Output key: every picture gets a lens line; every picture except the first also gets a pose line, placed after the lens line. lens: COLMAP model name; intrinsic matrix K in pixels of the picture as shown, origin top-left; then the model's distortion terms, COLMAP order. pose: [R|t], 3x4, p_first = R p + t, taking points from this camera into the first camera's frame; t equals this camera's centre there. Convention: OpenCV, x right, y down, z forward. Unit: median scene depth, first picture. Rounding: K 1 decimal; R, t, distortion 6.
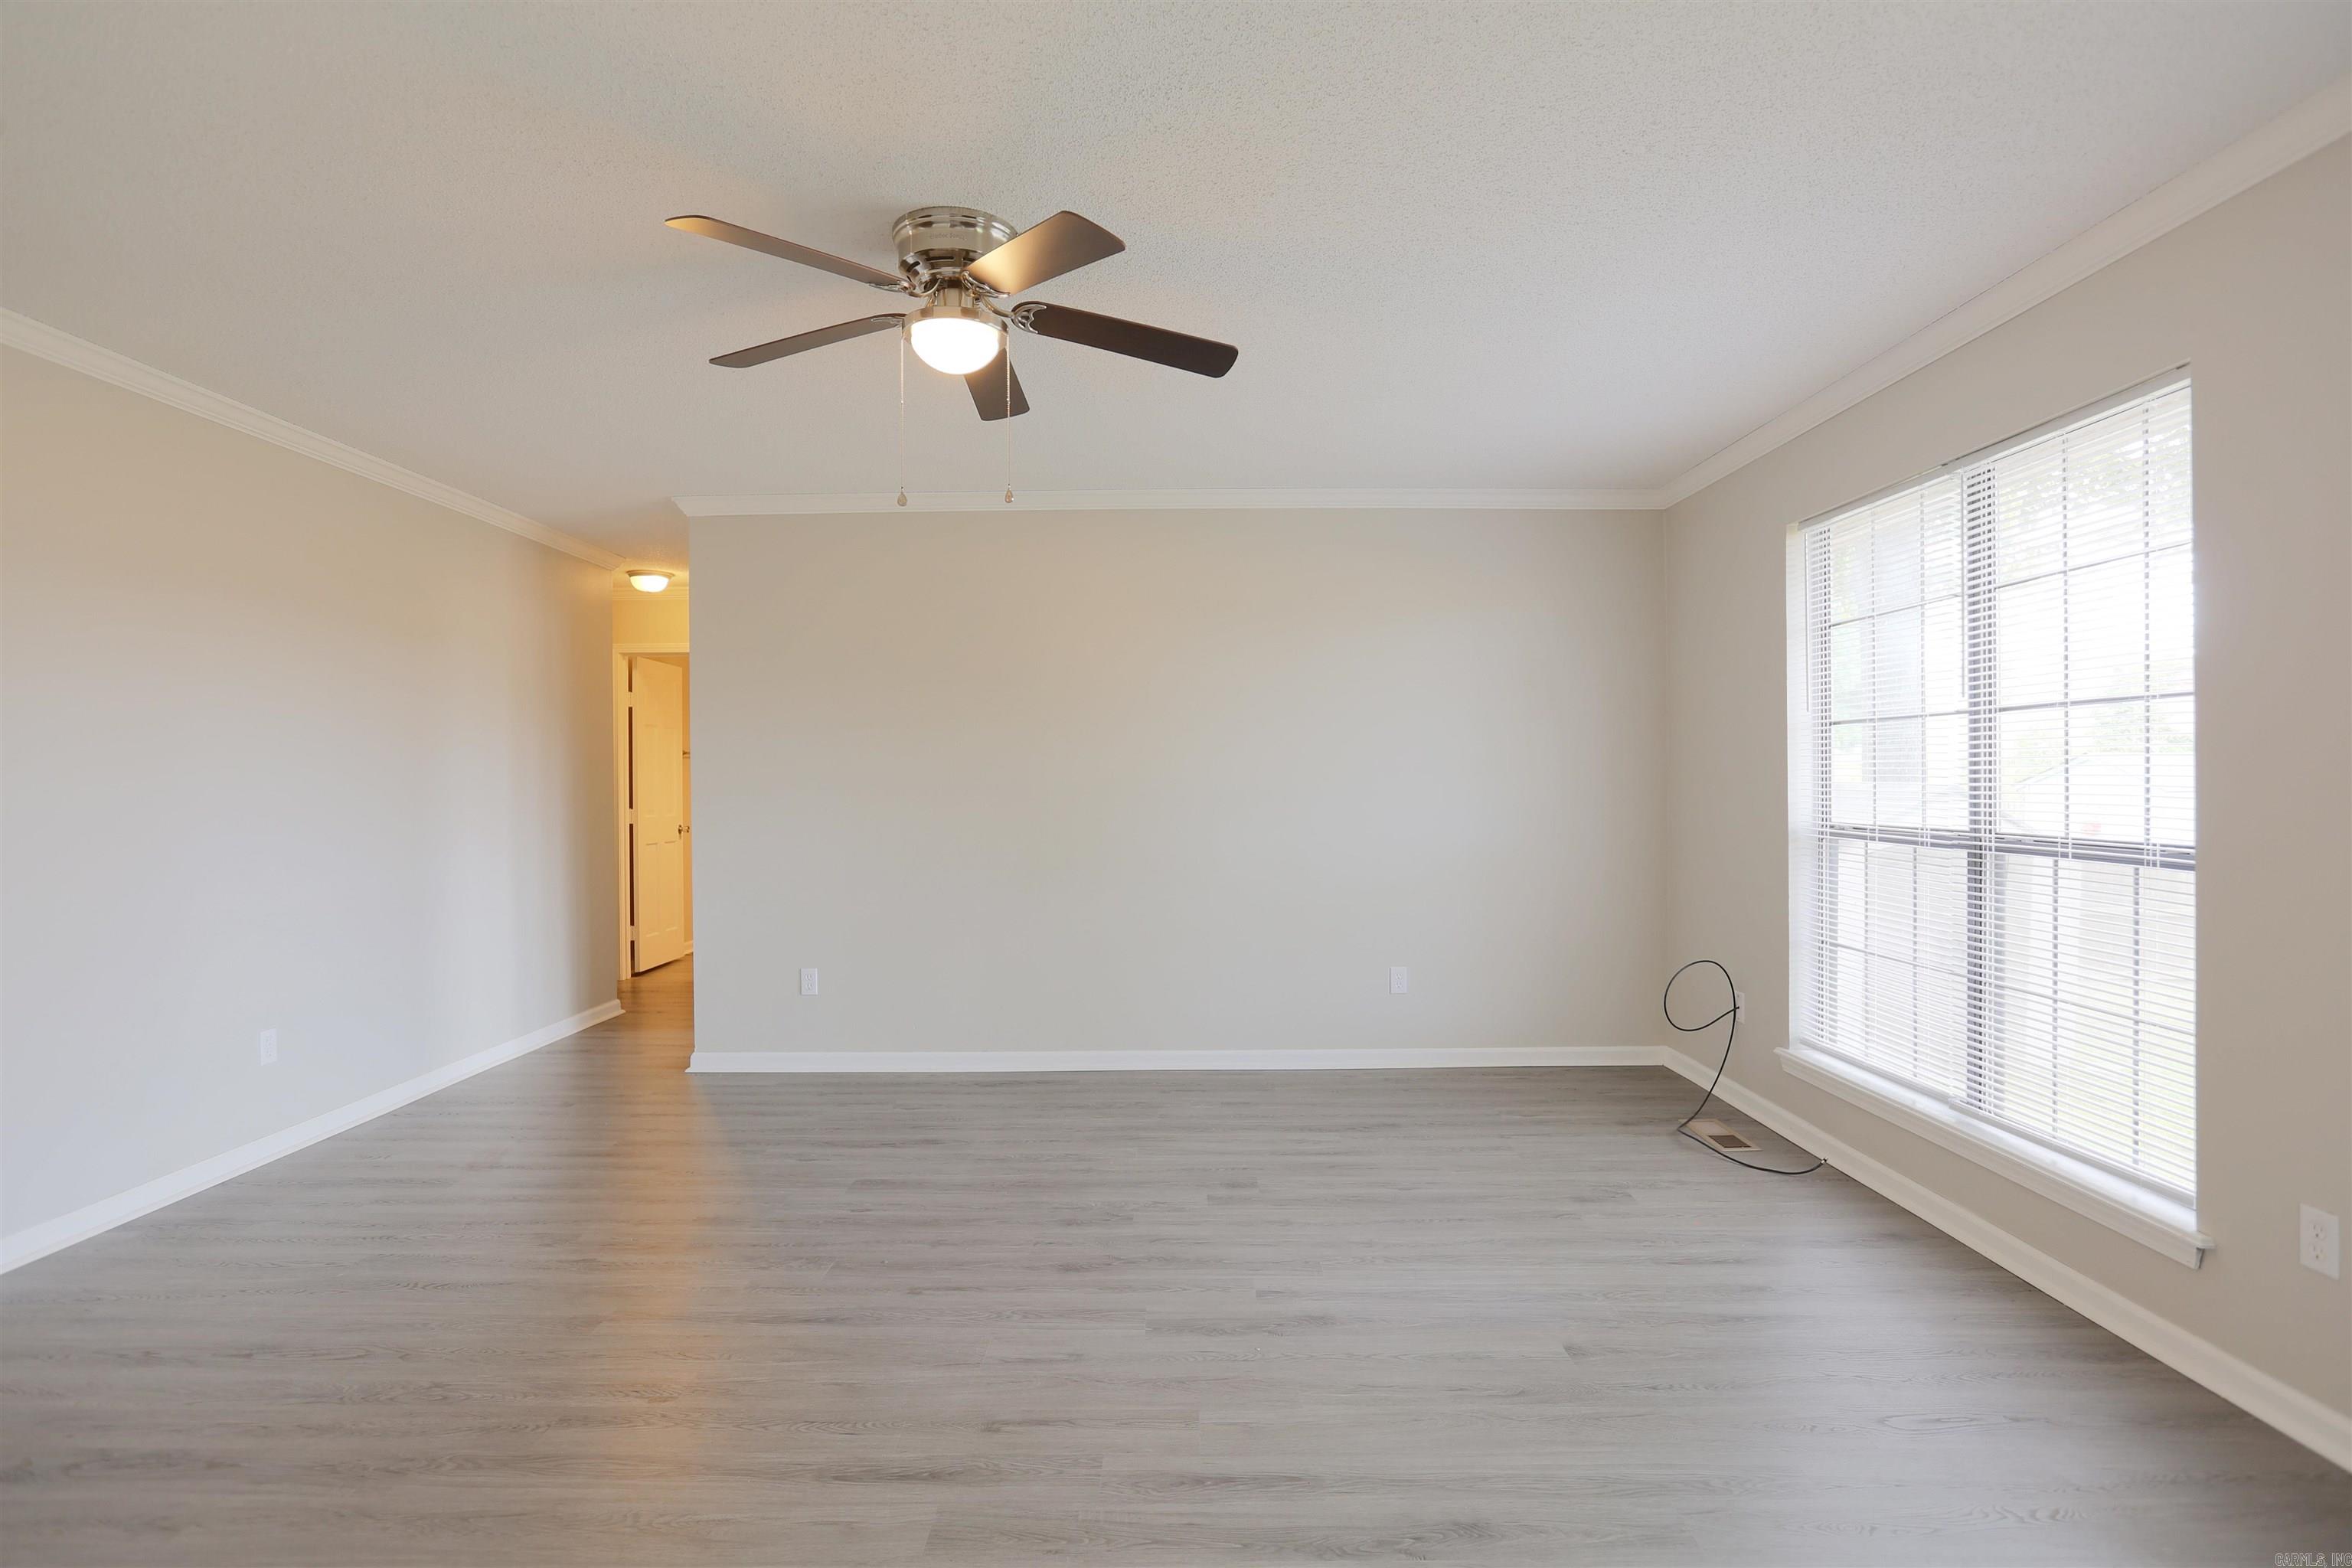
lens RADIAL K [[1170.7, 0, 1180.5], [0, 1170.7, 794.0], [0, 0, 1]] dist [-0.061084, 0.031633]
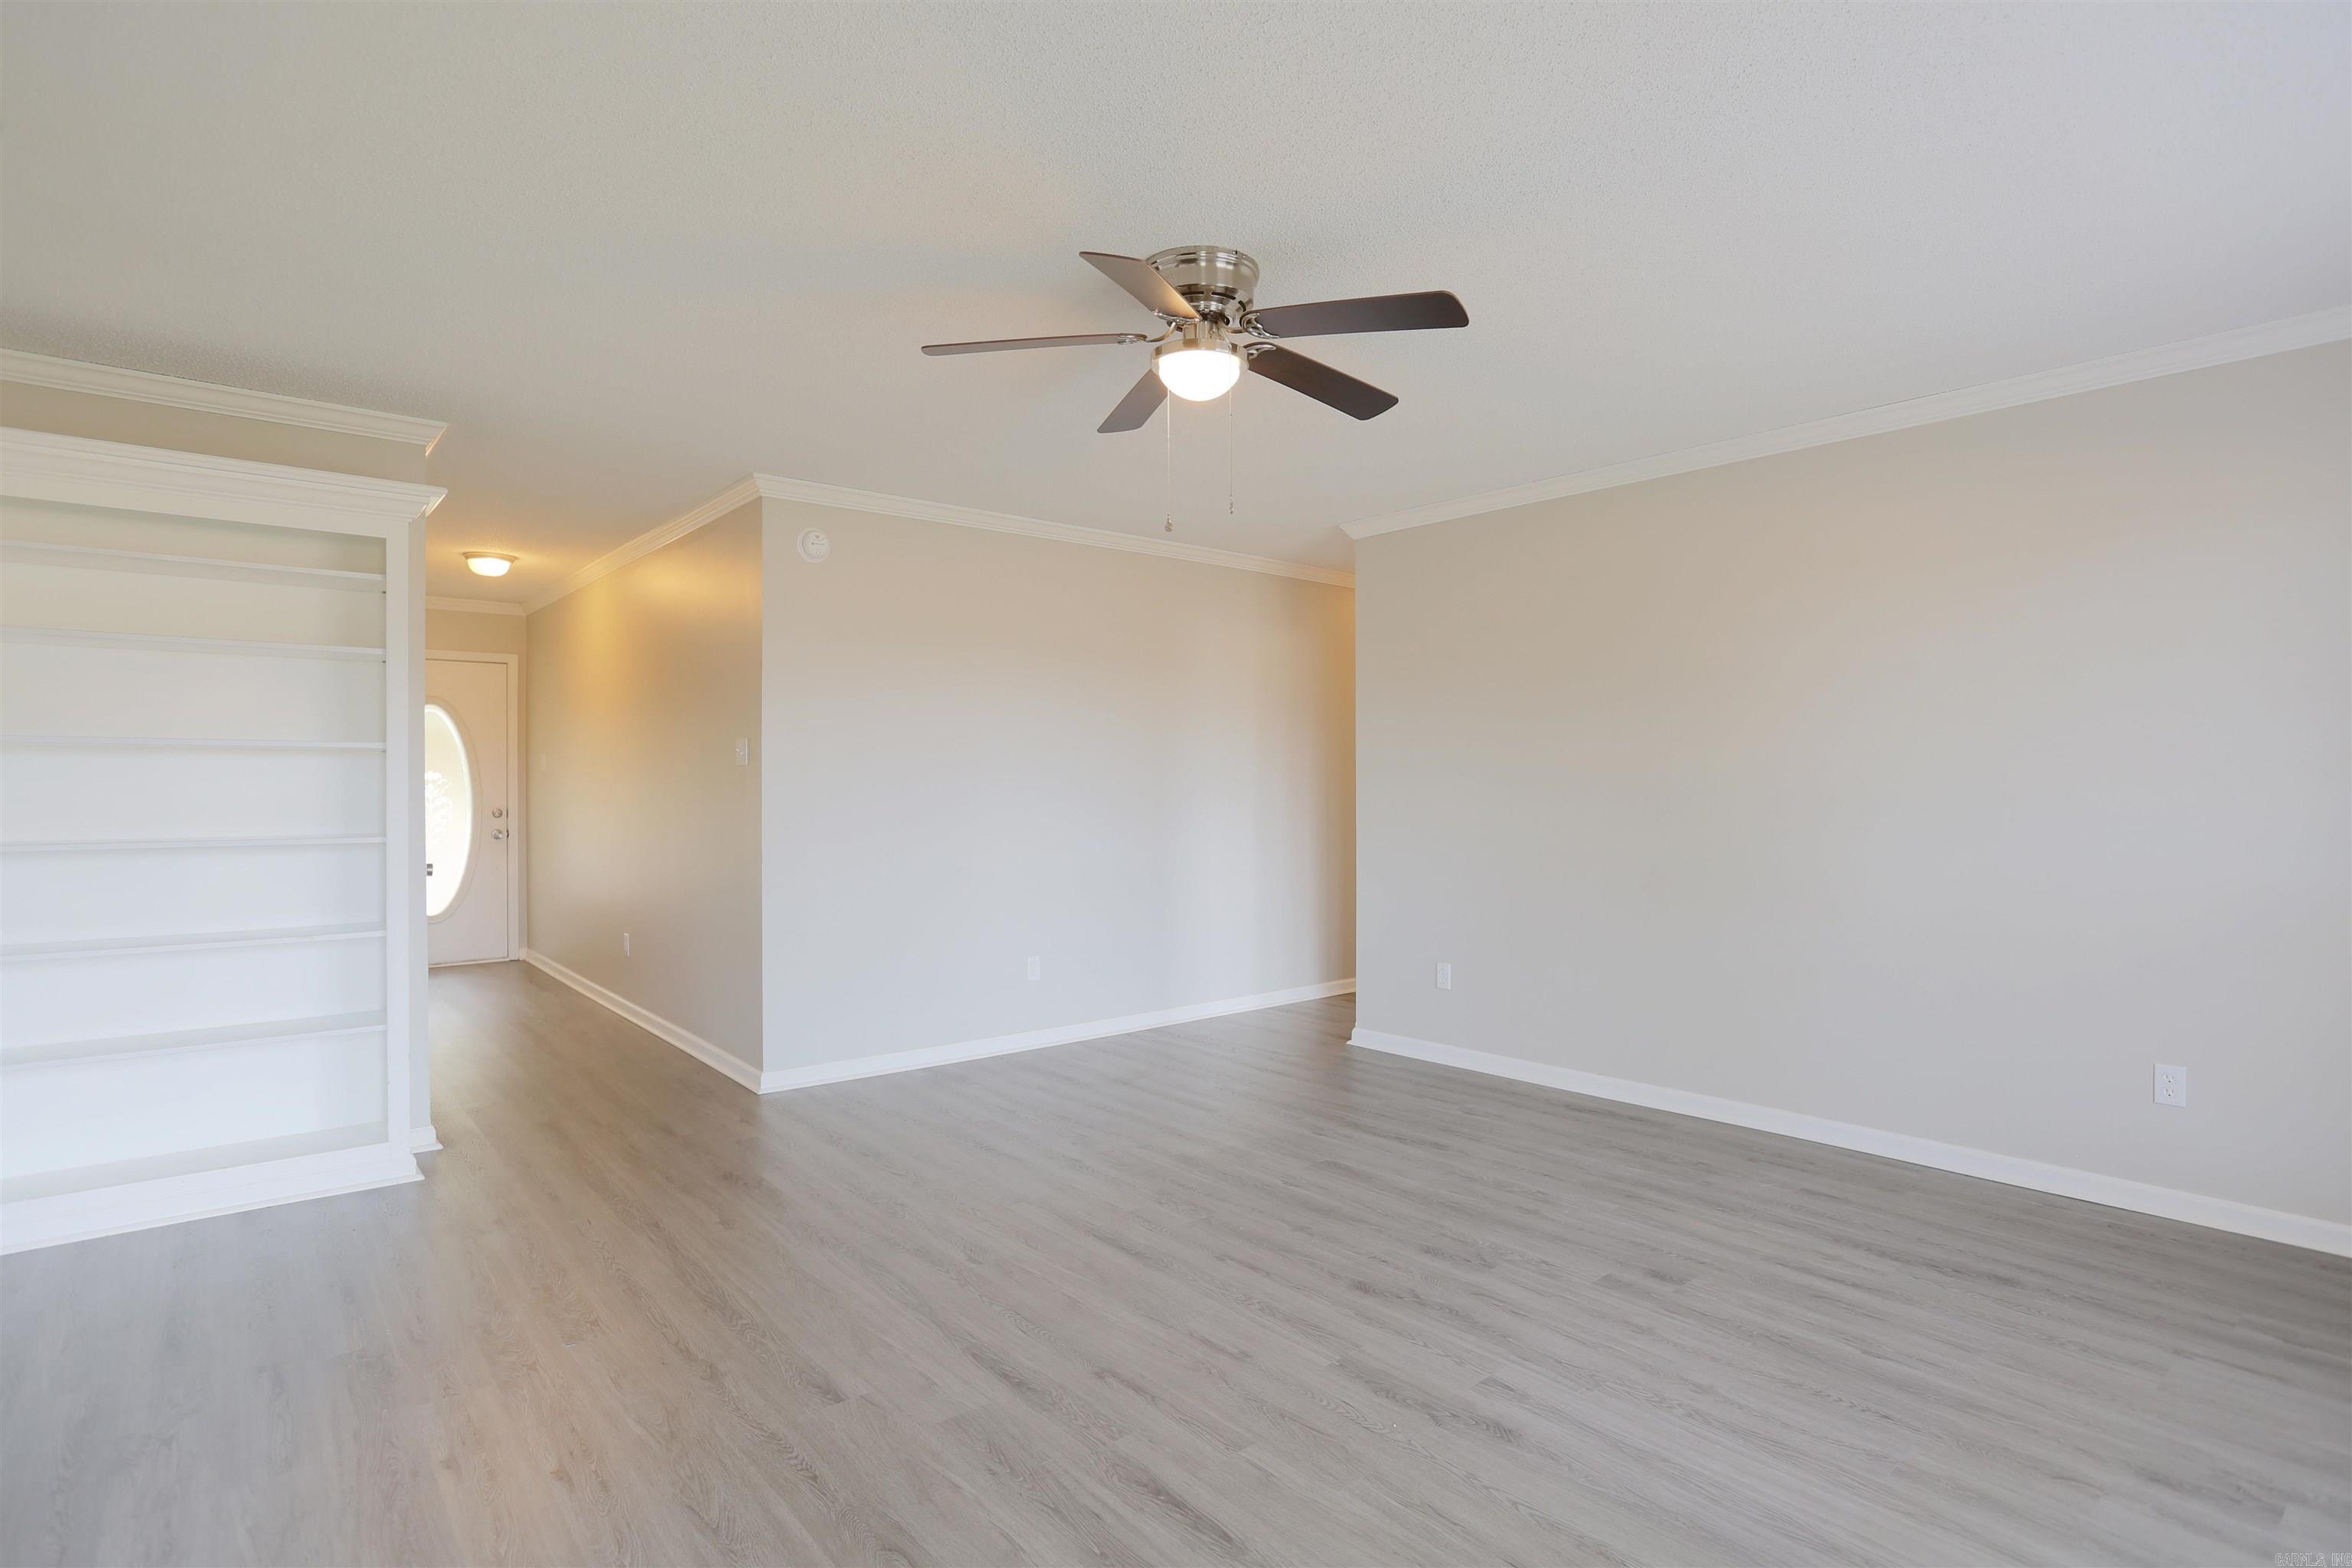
lens RADIAL K [[1174.3, 0, 1172.7], [0, 1174.3, 784.2], [0, 0, 1]] dist [-0.057809, 0.029447]
pose [[0.646596, 0.005820, -0.762810, 0.462111], [-0.010603, 0.999943, -0.001358, -0.005892], [0.762759, 0.008966, 0.646621, 0.215312]]
